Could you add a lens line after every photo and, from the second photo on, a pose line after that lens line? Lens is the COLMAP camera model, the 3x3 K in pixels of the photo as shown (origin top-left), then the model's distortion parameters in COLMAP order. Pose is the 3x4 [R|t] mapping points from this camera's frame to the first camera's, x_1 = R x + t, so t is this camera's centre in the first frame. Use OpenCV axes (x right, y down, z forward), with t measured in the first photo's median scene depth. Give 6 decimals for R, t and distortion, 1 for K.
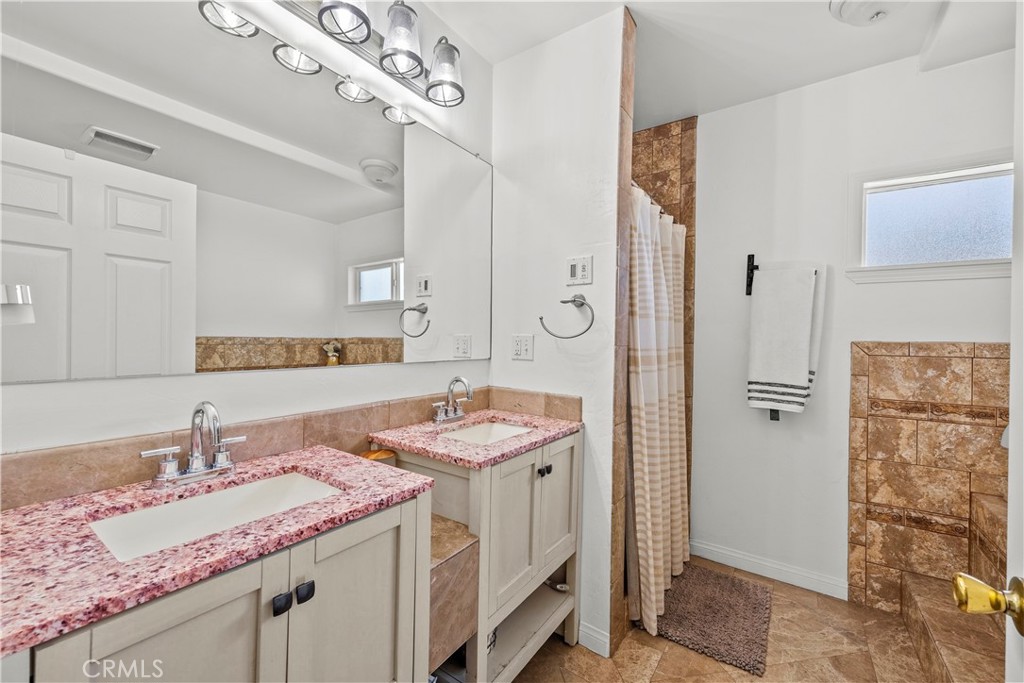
lens RADIAL K [[408.3, 0, 510.8], [0, 408.3, 338.9], [0, 0, 1]] dist [-0.001966, 0.000079]
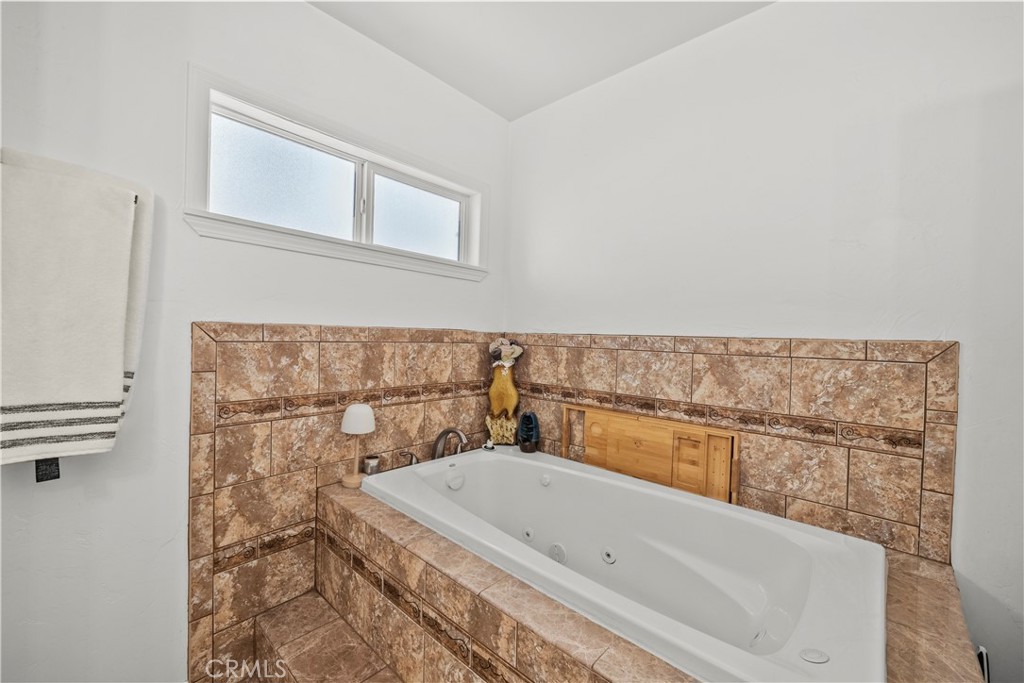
lens RADIAL K [[410.4, 0, 509.6], [0, 410.4, 340.8], [0, 0, 1]] dist [-0.001807, 0.000013]
pose [[0.133262, -0.022443, 0.990827, 0.263377], [-0.020969, 0.999456, 0.025459, 0.010546], [-0.990859, -0.024170, 0.132719, 0.432718]]
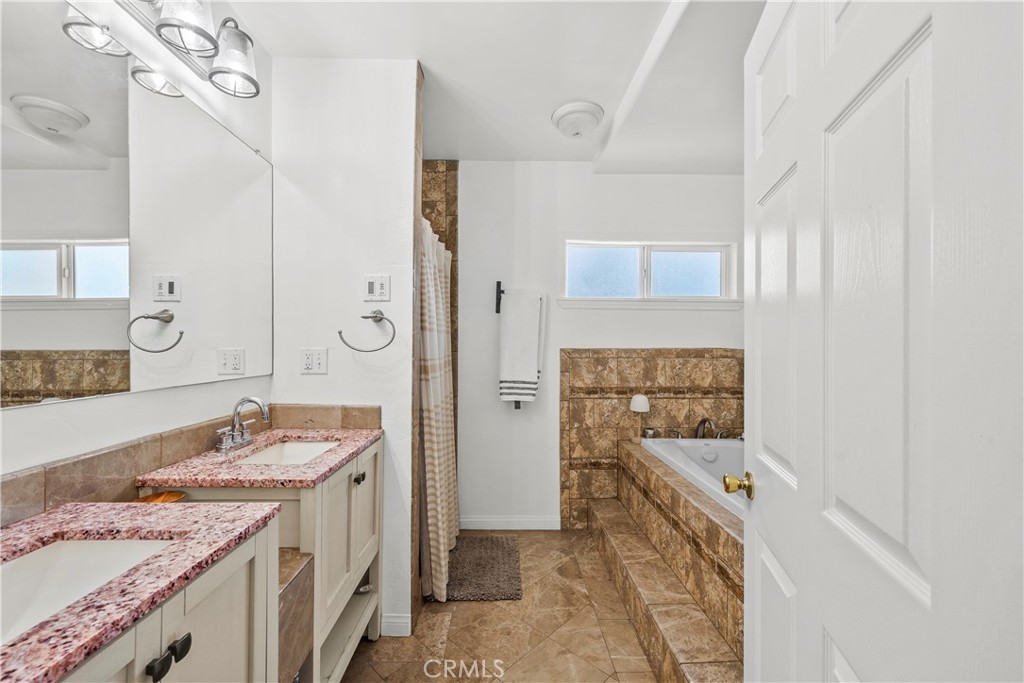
lens RADIAL K [[410.4, 0, 509.6], [0, 410.4, 340.8], [0, 0, 1]] dist [-0.001807, 0.000013]
pose [[0.807476, -0.006860, 0.589860, -0.175715], [0.009622, 0.999953, -0.001544, -0.022157], [-0.589822, 0.006922, 0.807504, -0.068601]]
